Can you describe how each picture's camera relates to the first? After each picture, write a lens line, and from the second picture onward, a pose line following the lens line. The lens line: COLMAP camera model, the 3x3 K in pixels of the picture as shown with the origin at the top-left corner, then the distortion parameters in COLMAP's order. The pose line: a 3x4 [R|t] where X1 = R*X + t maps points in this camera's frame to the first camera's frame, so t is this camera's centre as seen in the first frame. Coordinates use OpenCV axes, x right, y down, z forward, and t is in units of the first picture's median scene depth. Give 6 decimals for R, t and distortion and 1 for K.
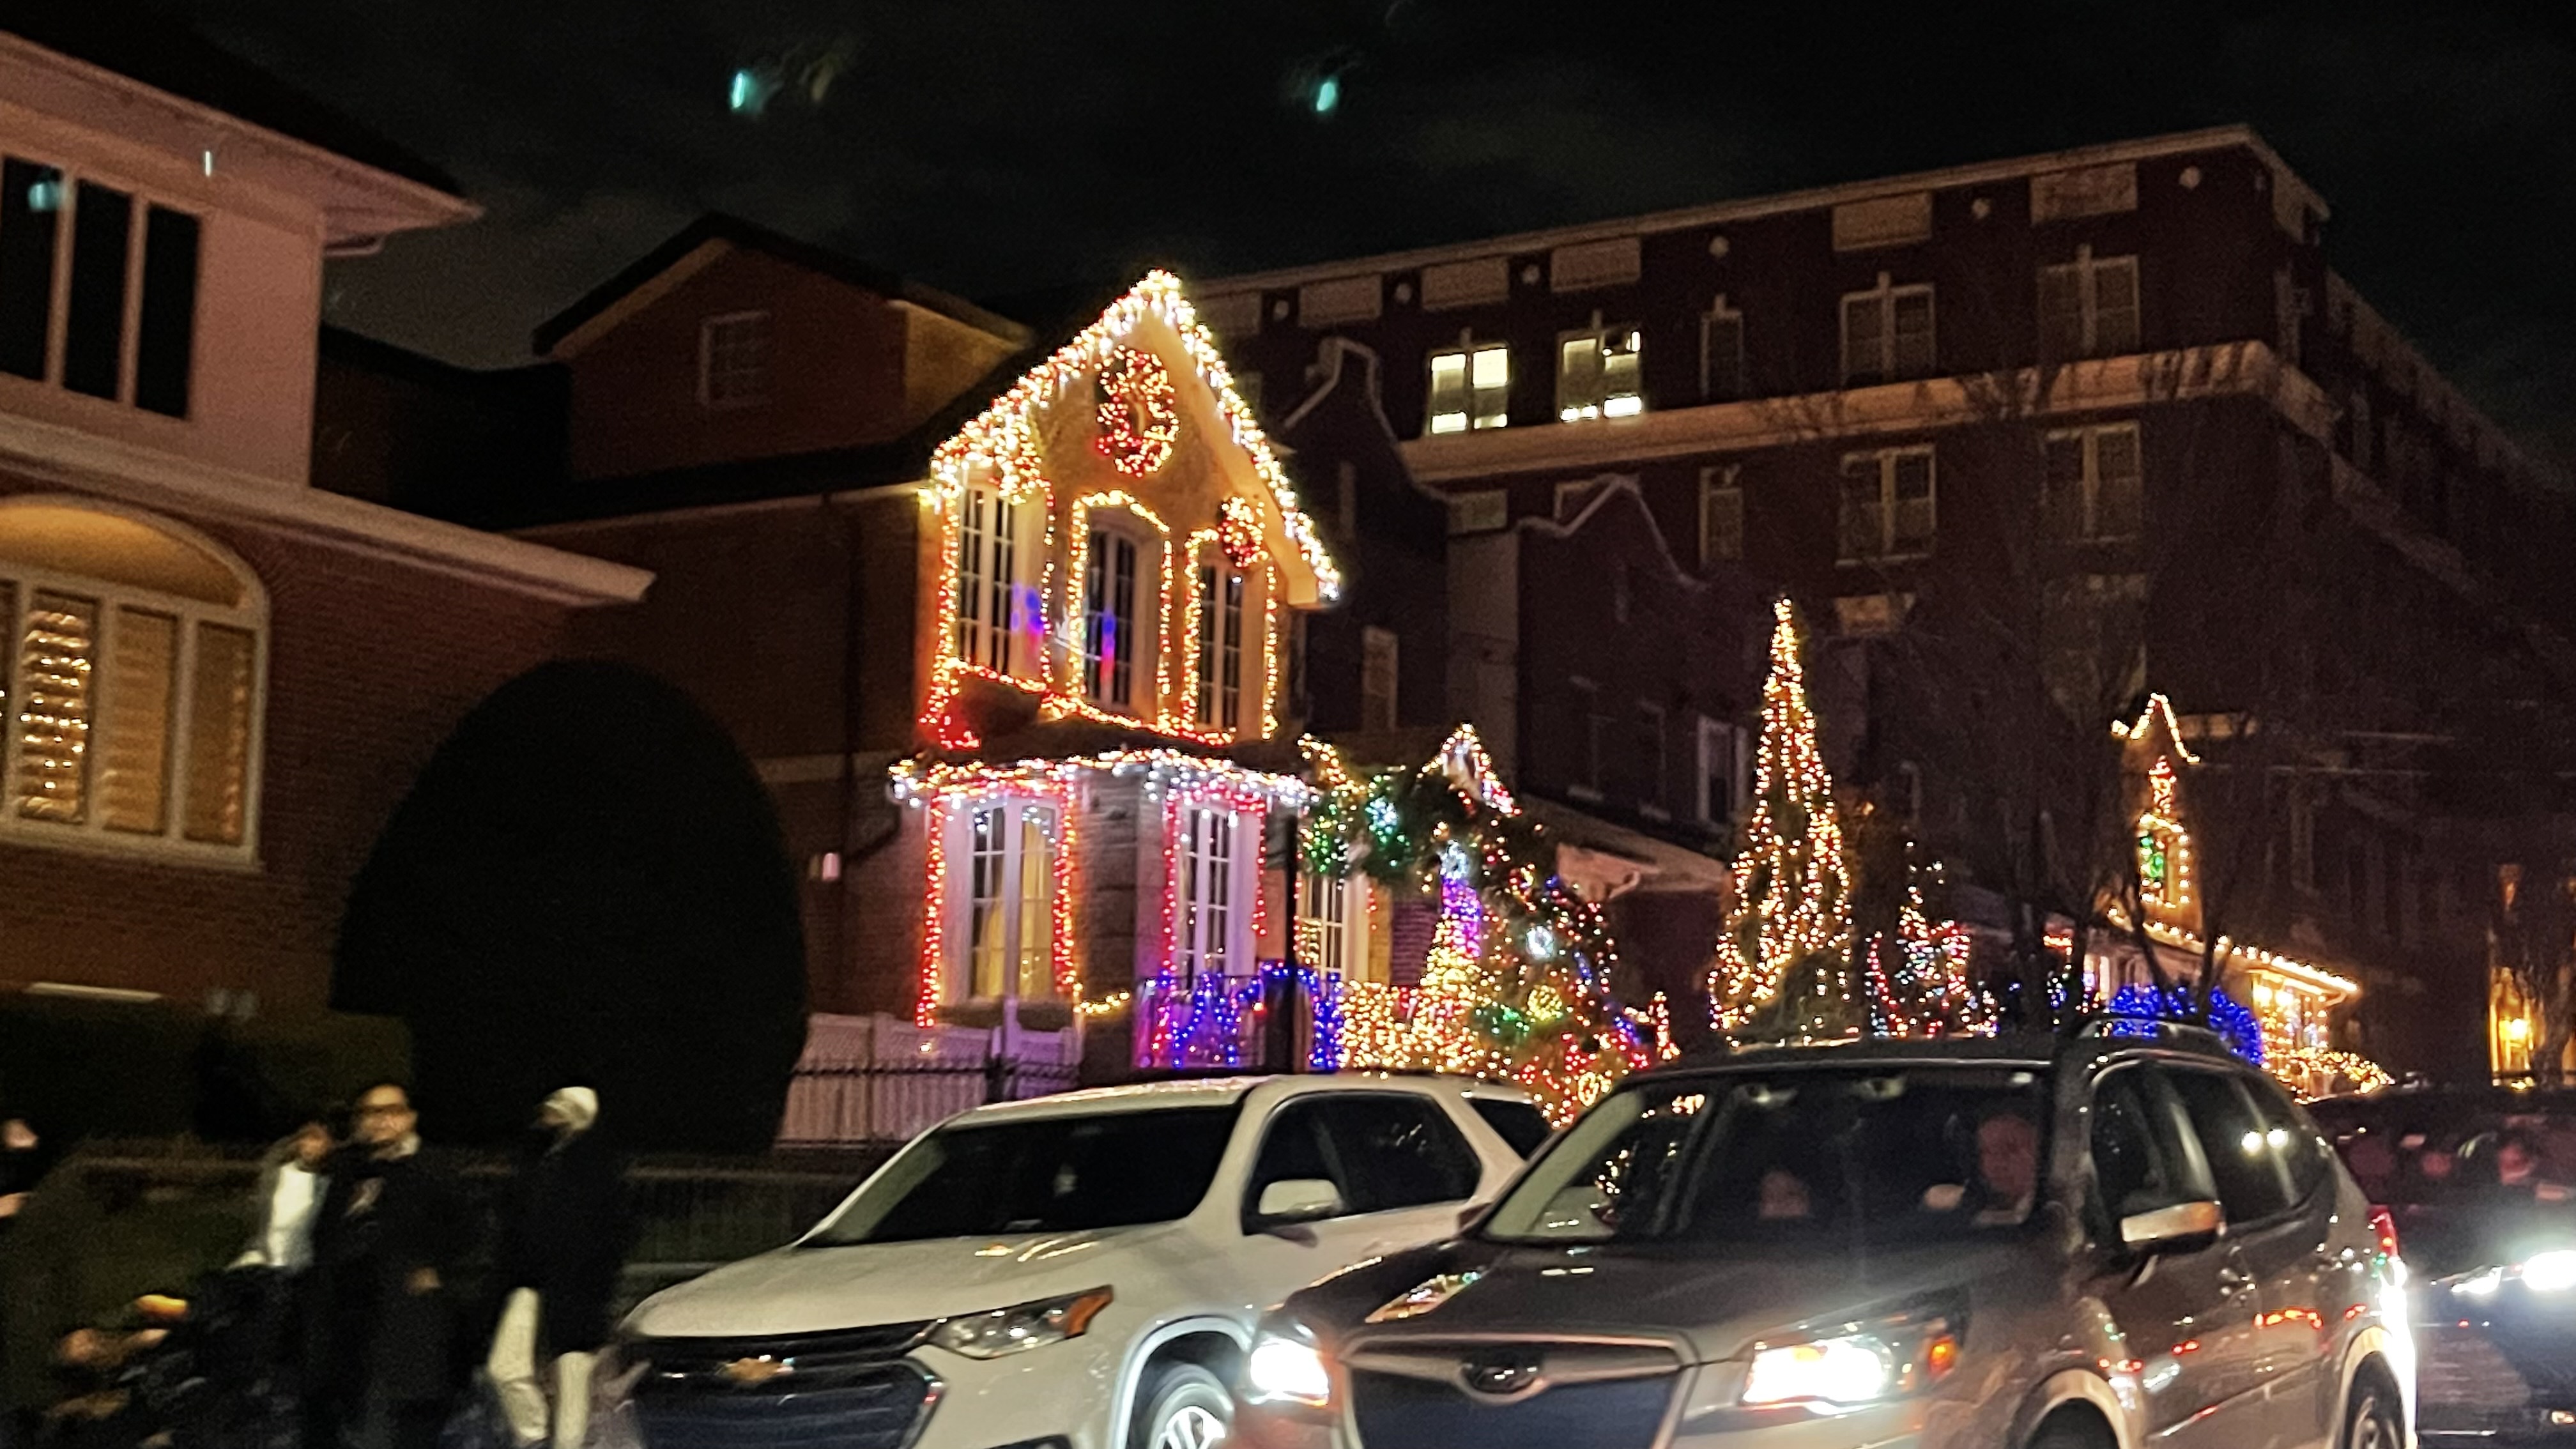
lens RADIAL K [[3320.4, 0, 1288.0], [0, 3320.4, 724.5], [0, 0, 1]] dist [-0.013016, -0.003371]
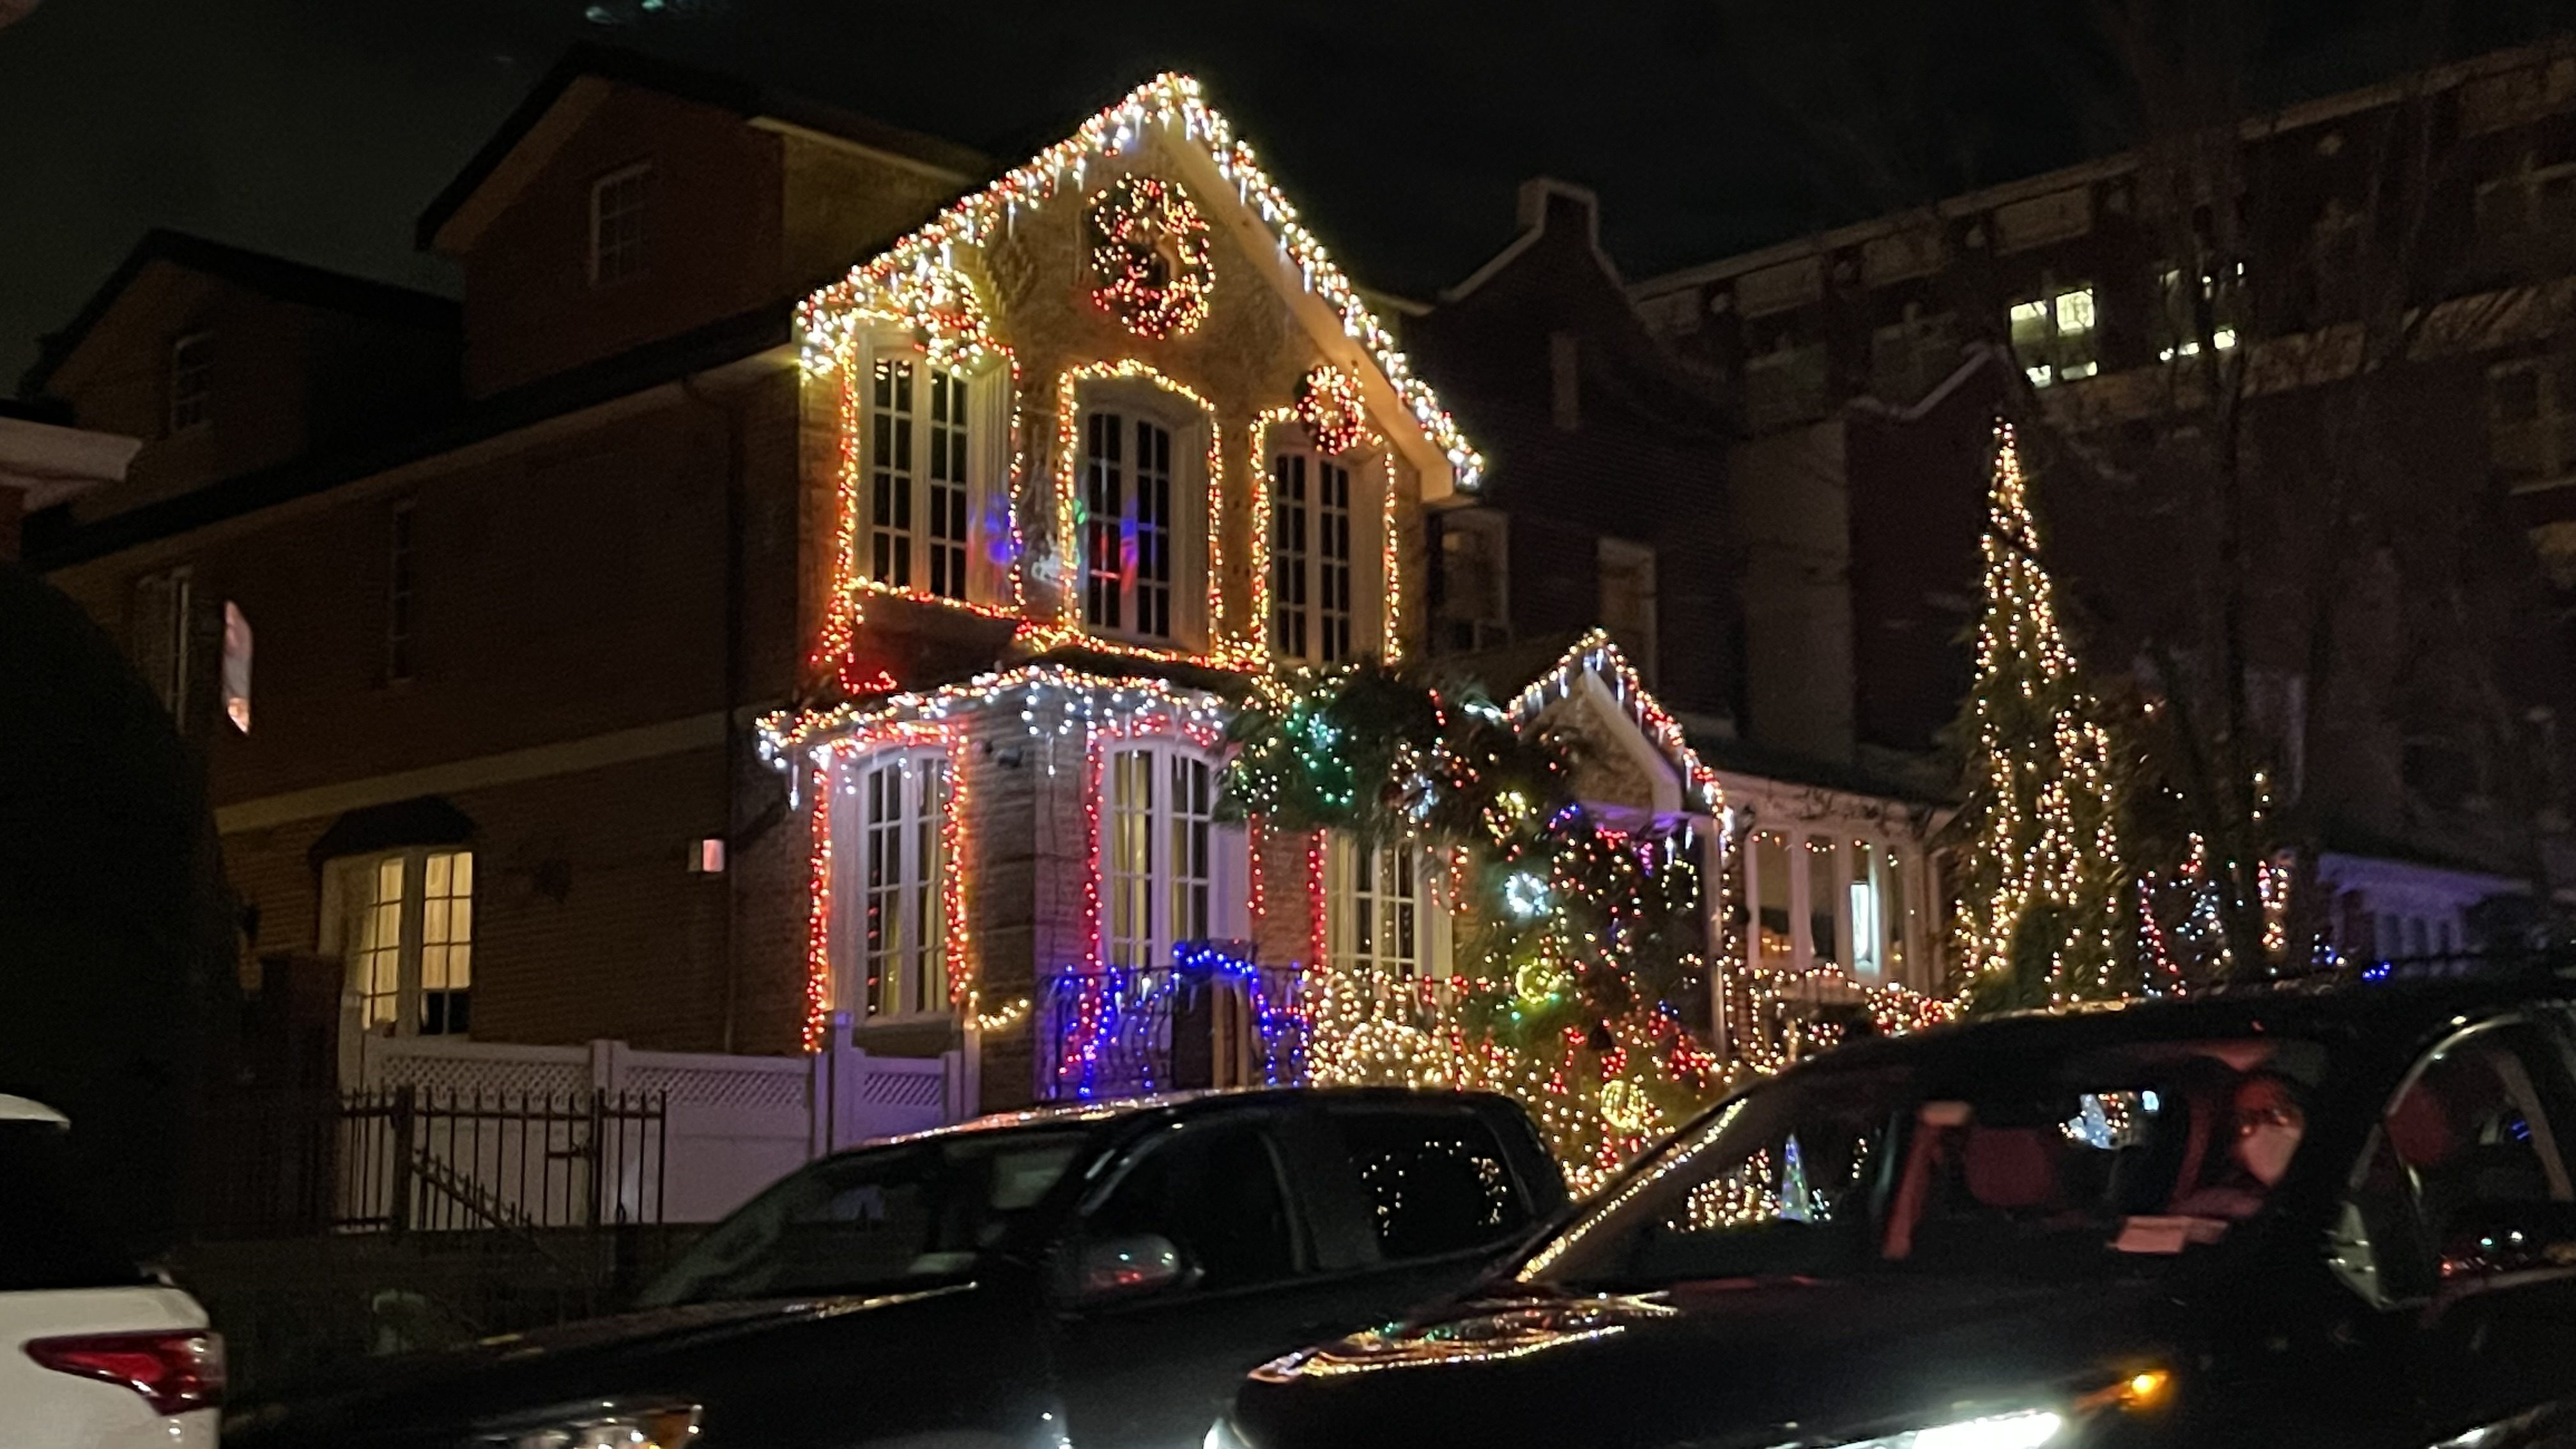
lens RADIAL K [[3337.4, 0, 1331.3], [0, 3337.4, 721.3], [0, 0, 1]] dist [0.064720, -0.027674]
pose [[0.975388, -0.064547, -0.210837, 0.156816], [0.061102, 0.997871, -0.022821, 0.035493], [0.211861, 0.009377, 0.977255, 0.253553]]
